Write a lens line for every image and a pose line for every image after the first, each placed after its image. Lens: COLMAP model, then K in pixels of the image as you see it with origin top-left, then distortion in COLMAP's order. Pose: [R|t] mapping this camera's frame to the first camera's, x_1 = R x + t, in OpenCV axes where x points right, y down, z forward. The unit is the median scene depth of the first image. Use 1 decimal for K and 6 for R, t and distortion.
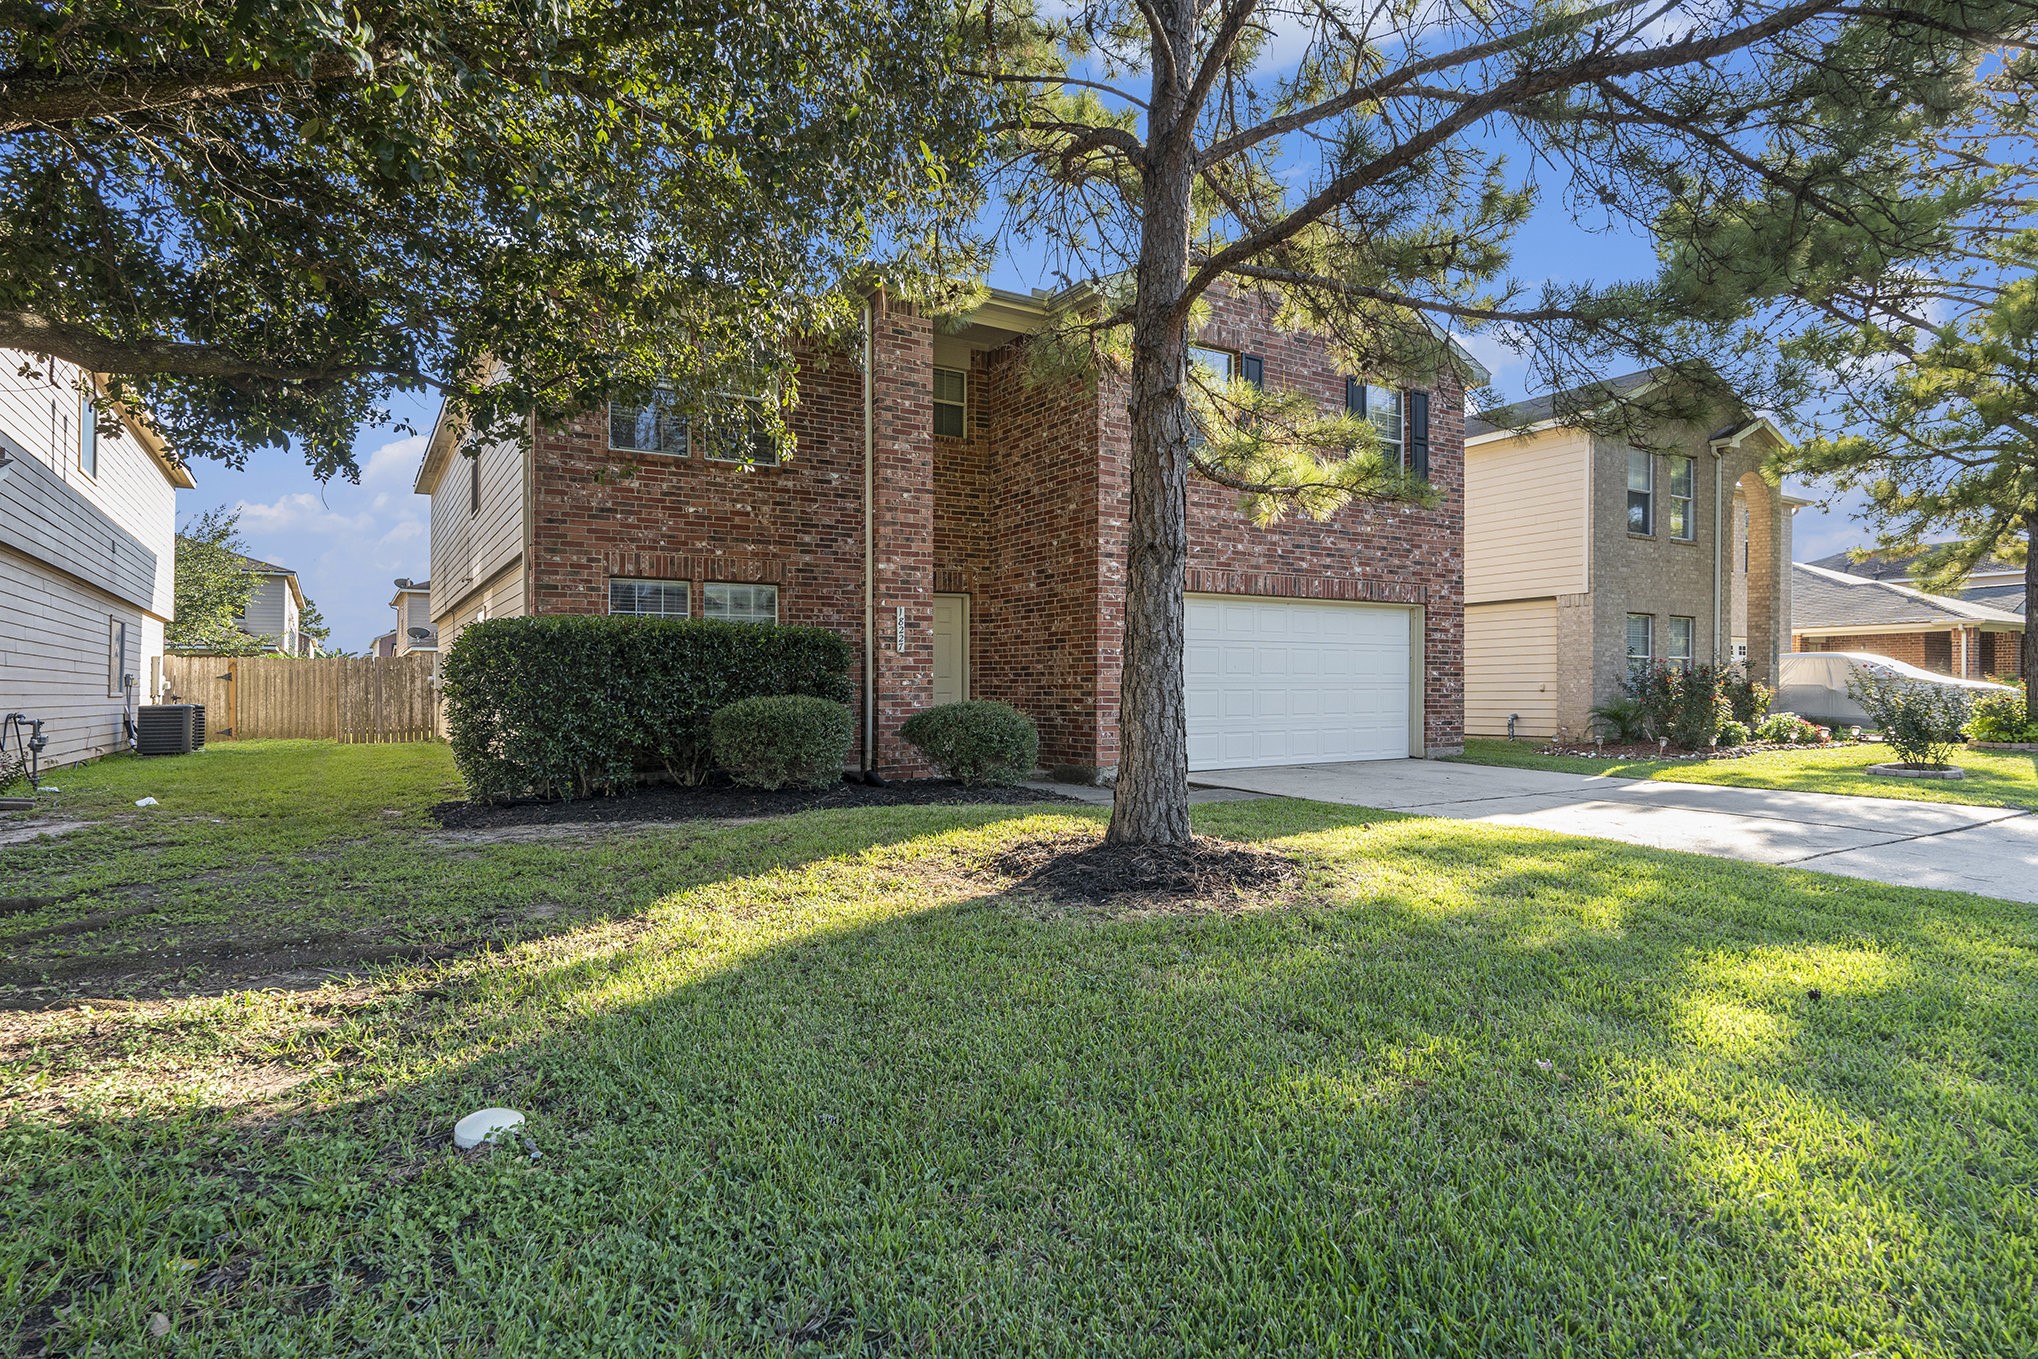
lens RADIAL K [[1069.9, 0, 1019.0], [0, 1069.9, 679.5], [0, 0, 1]] dist [0.024590, 0.000004]
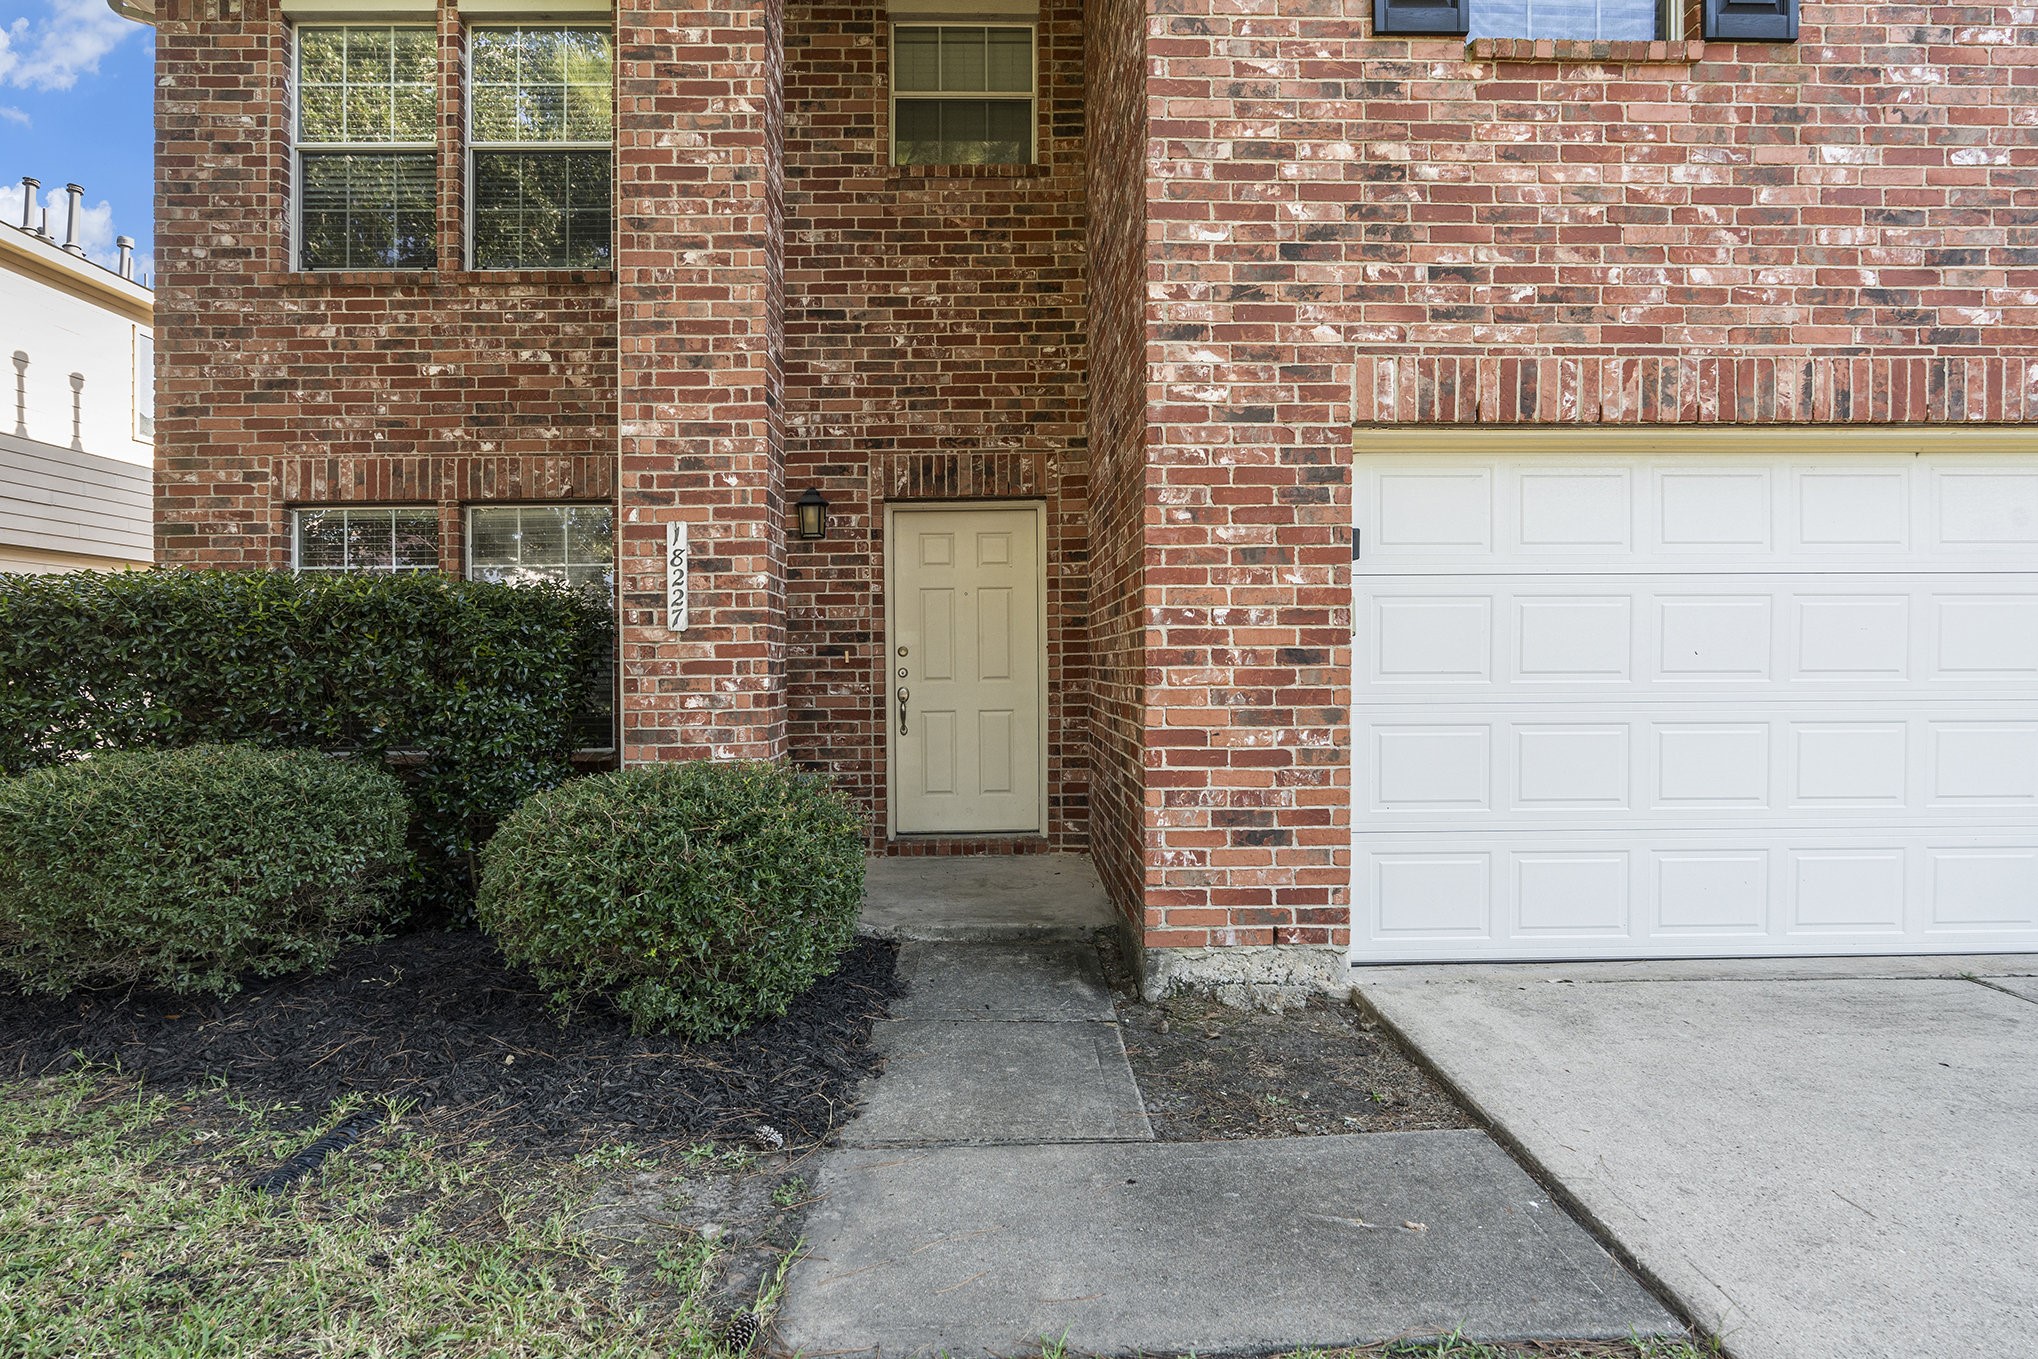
lens RADIAL K [[1094.2, 0, 1019.0], [0, 1094.2, 679.5], [0, 0, 1]] dist [-0.001880, 0.000451]
pose [[0.860384, 0.001611, -0.509644, 0.218429], [0.008922, 0.999794, 0.018223, -0.012678], [0.509568, -0.020225, 0.860192, 0.679894]]
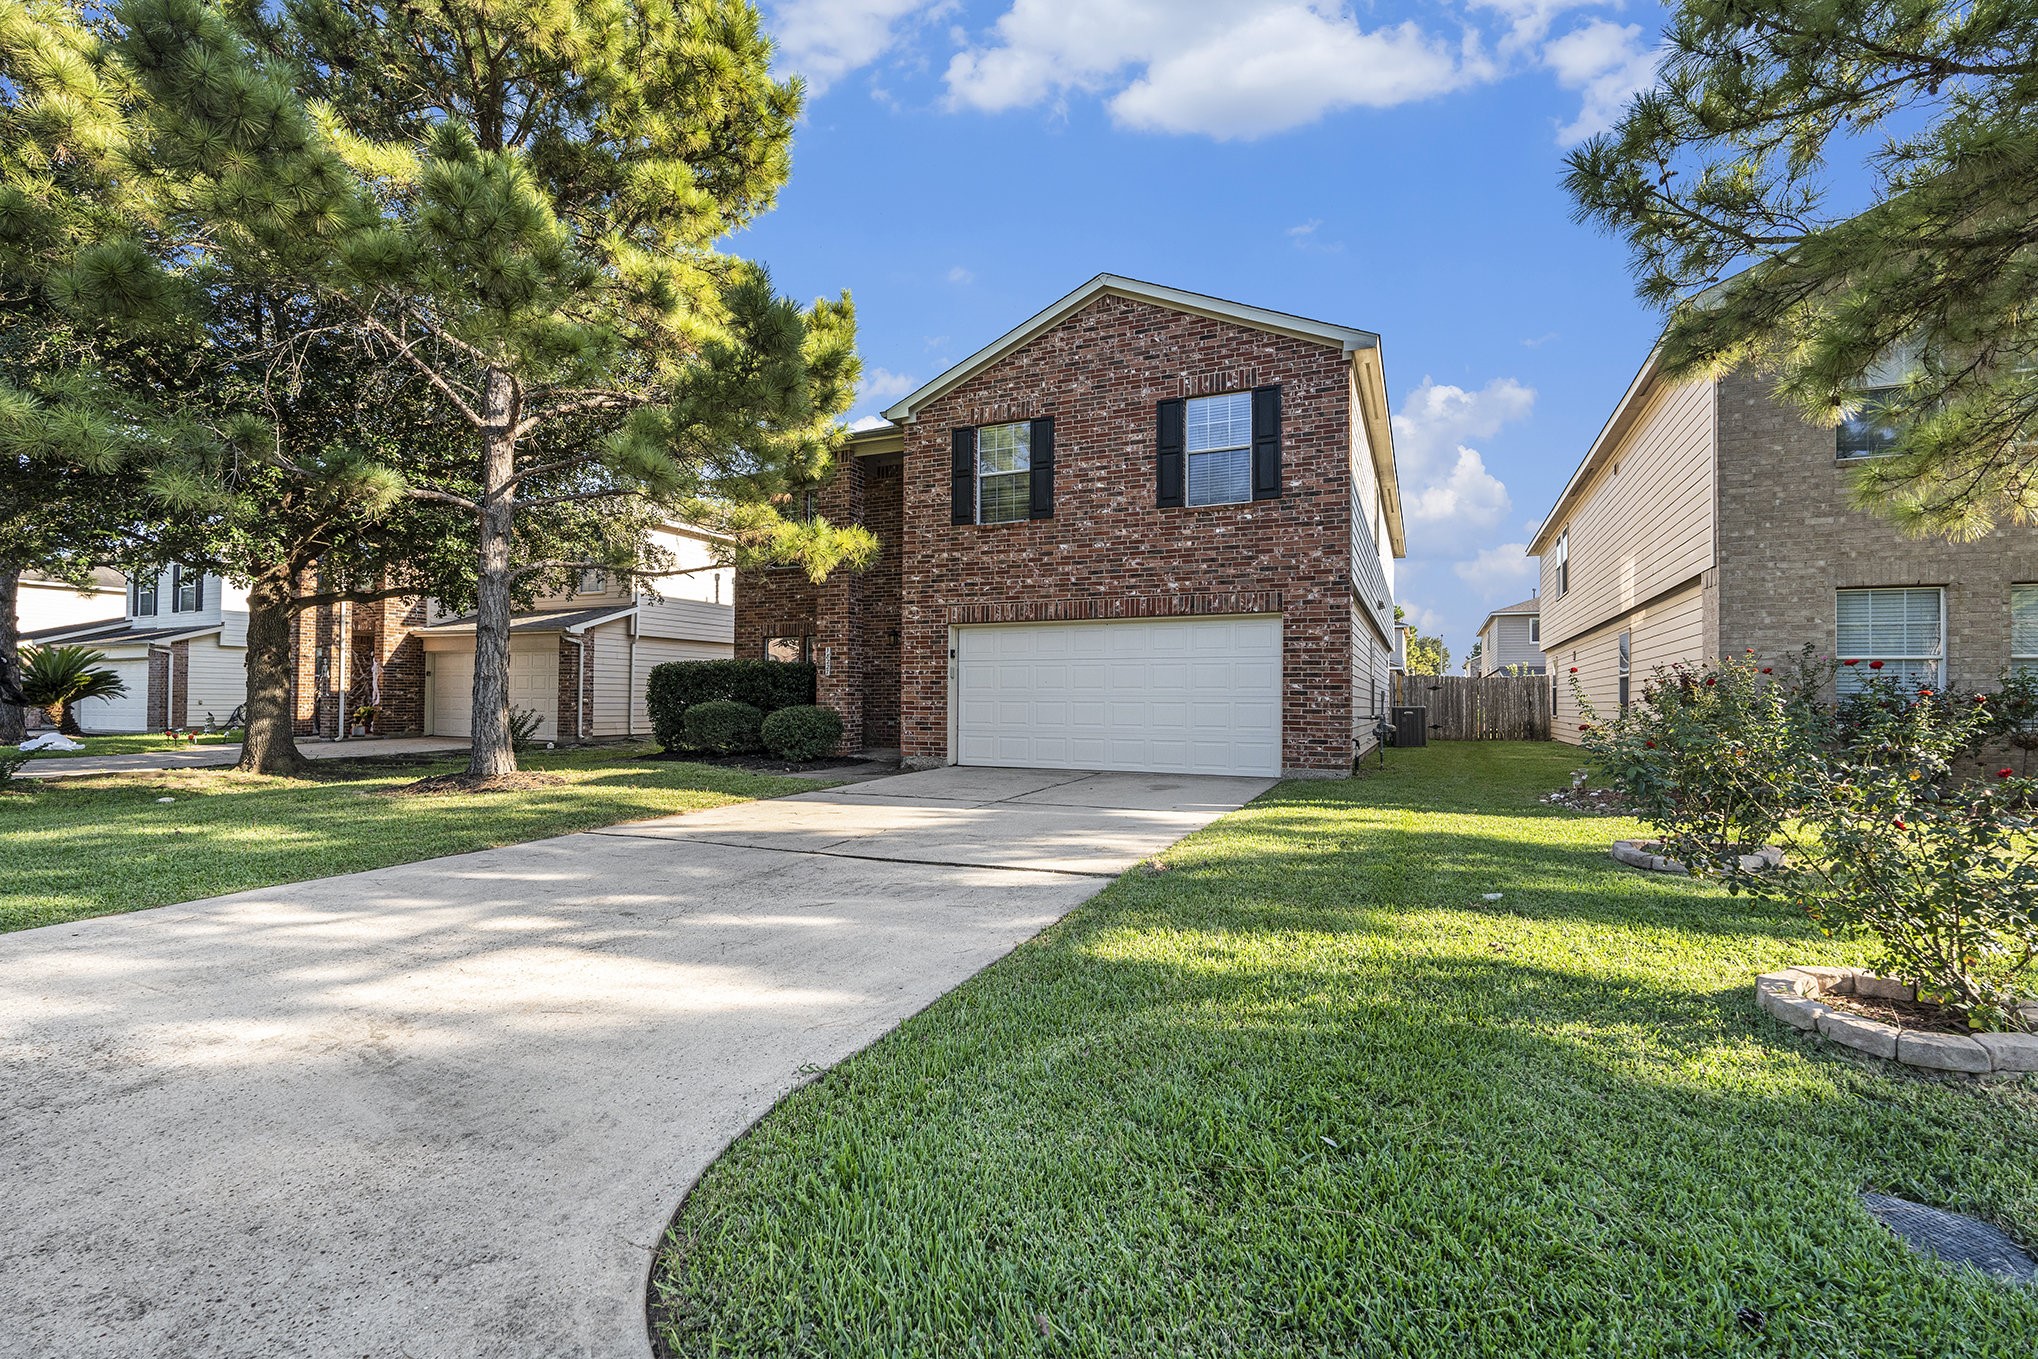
lens RADIAL K [[921.7, 0, 1019.0], [0, 921.7, 679.5], [0, 0, 1]] dist [-0.000273, 0.000001]
pose [[0.543164, -0.011896, -0.839542, 1.166711], [-0.000553, 0.999894, -0.014526, 0.000154], [0.839626, 0.008354, 0.543100, 0.480827]]
